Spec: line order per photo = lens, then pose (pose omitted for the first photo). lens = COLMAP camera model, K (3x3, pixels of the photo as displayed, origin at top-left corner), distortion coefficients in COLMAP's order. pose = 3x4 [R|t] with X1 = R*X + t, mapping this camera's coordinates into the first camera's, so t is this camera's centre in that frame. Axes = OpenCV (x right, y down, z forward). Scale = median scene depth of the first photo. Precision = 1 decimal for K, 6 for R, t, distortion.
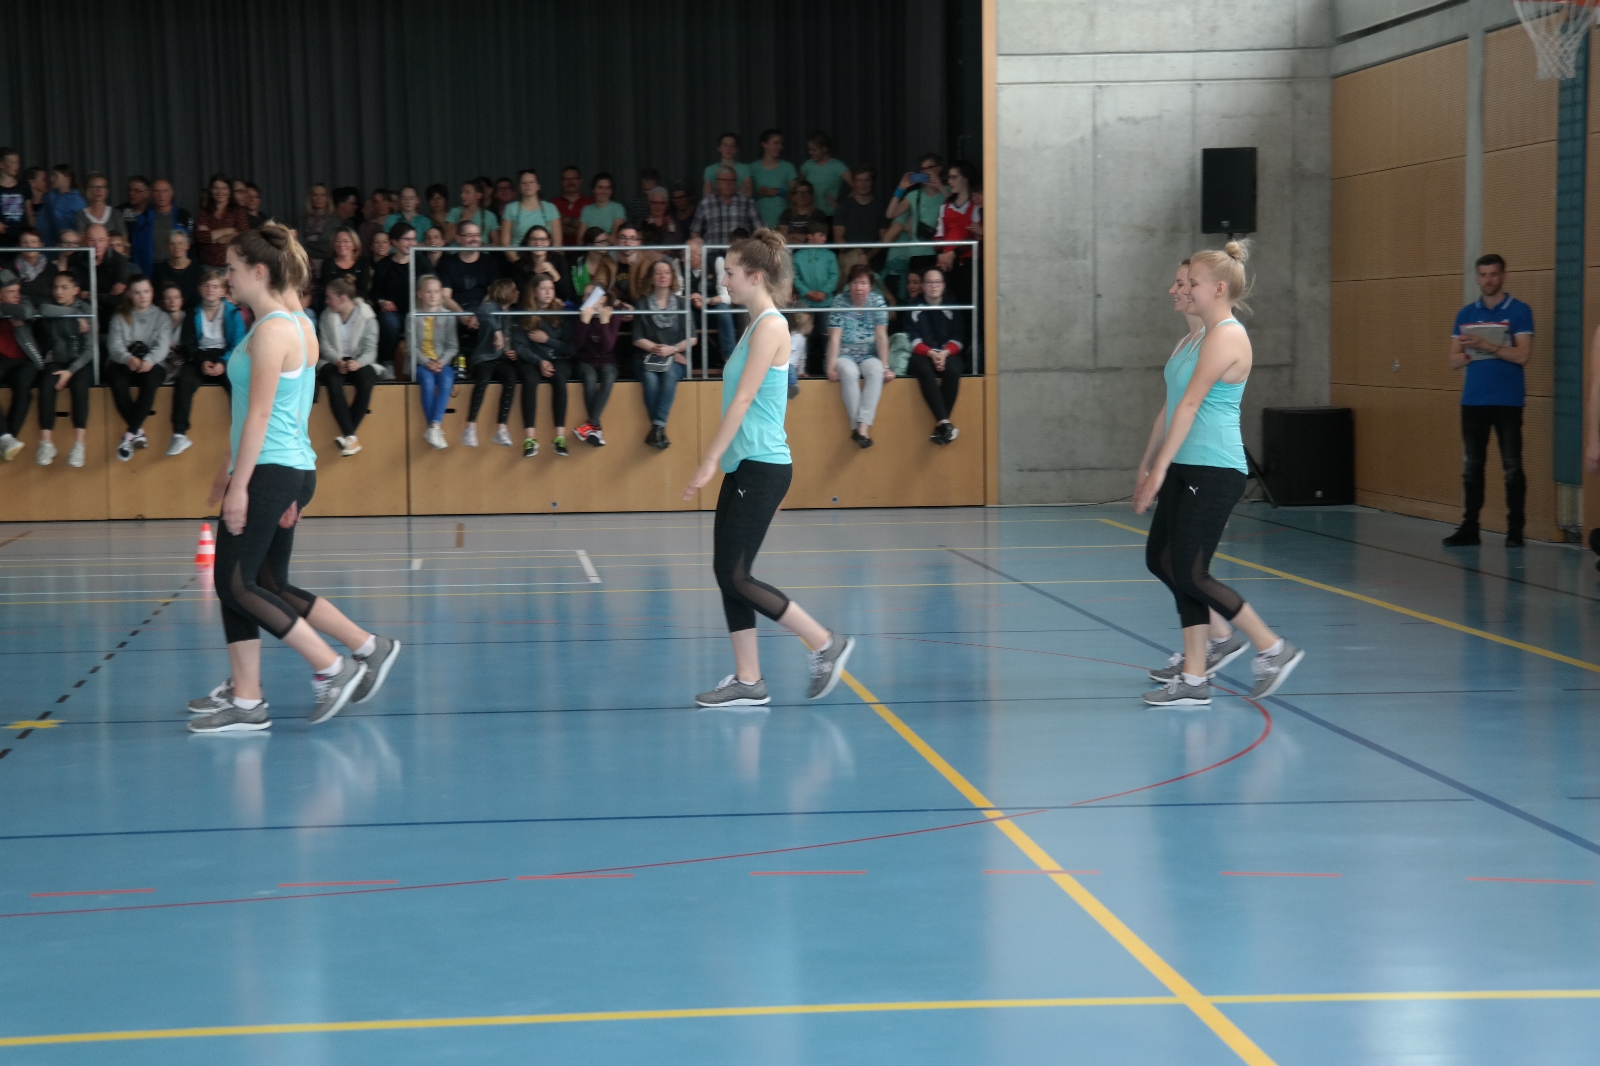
lens RADIAL K [[3818.1, 0, 774.7], [0, 3818.1, 539.9], [0, 0, 1]] dist [0.512122, 0.000000]
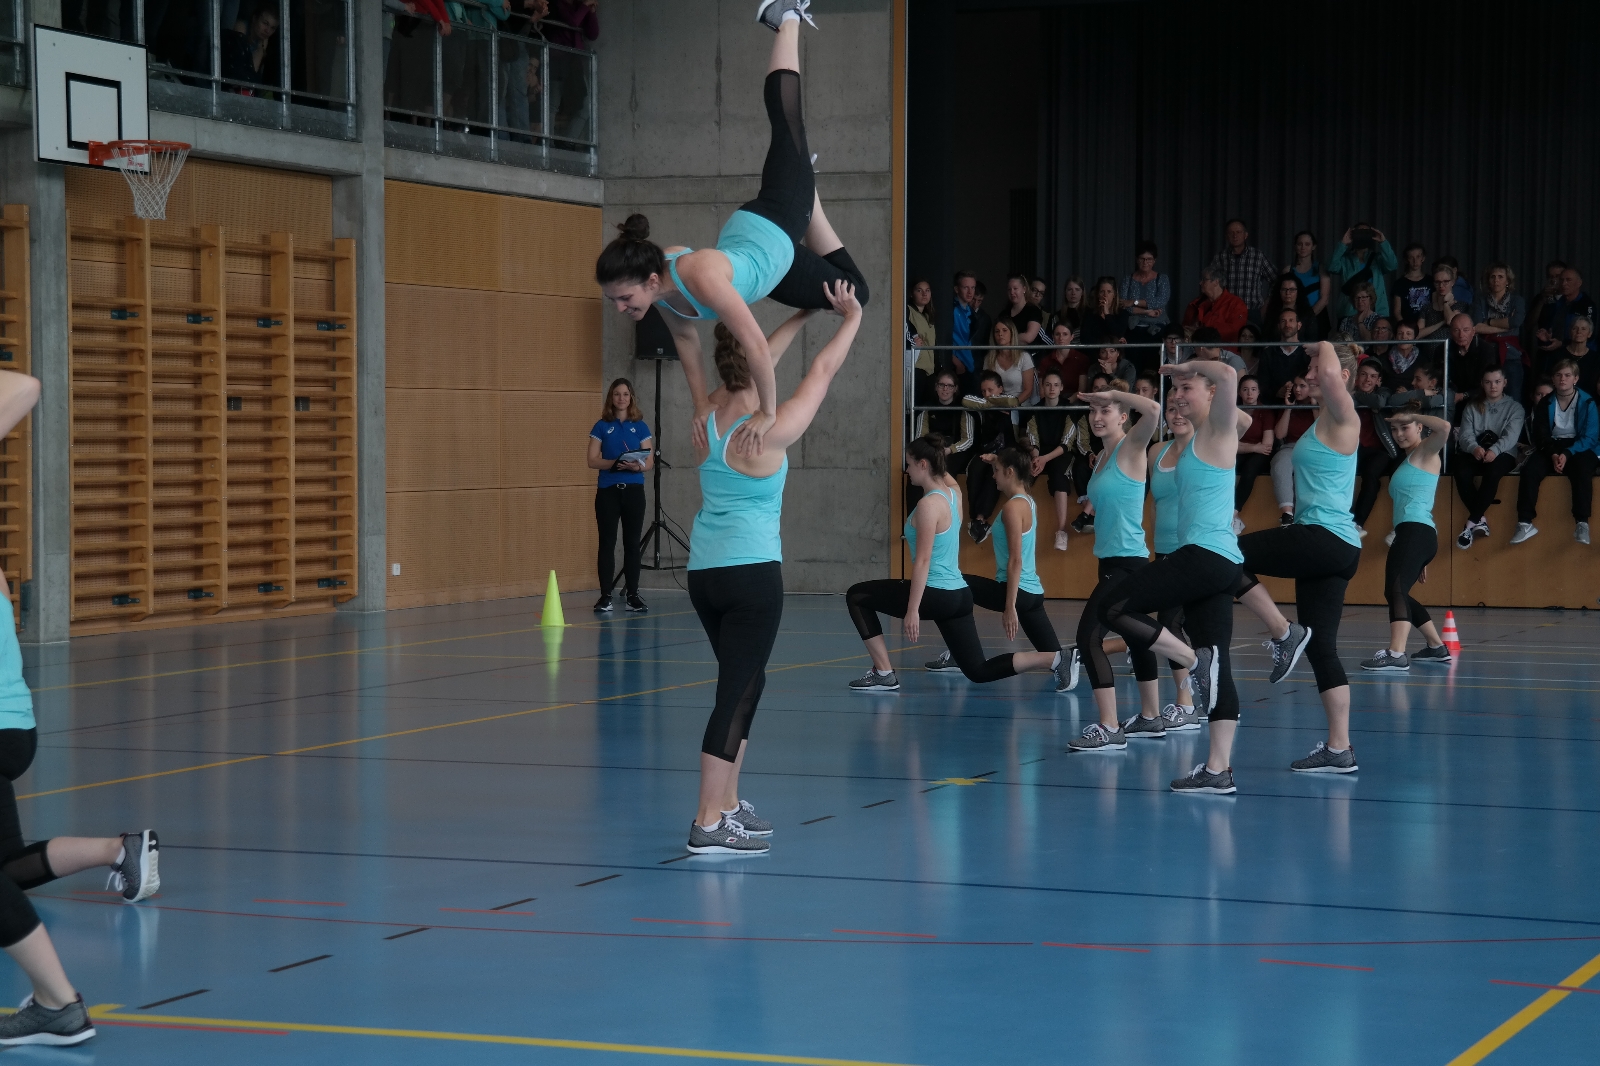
lens RADIAL K [[3818.1, 0, 761.7], [0, 3818.1, 543.8], [0, 0, 1]] dist [0.512122, 0.000000]
pose [[0.878712, 0.029873, -0.476417, 0.152838], [-0.039994, 0.999138, -0.011116, -0.002951], [0.475674, 0.028821, 0.879149, 0.018377]]
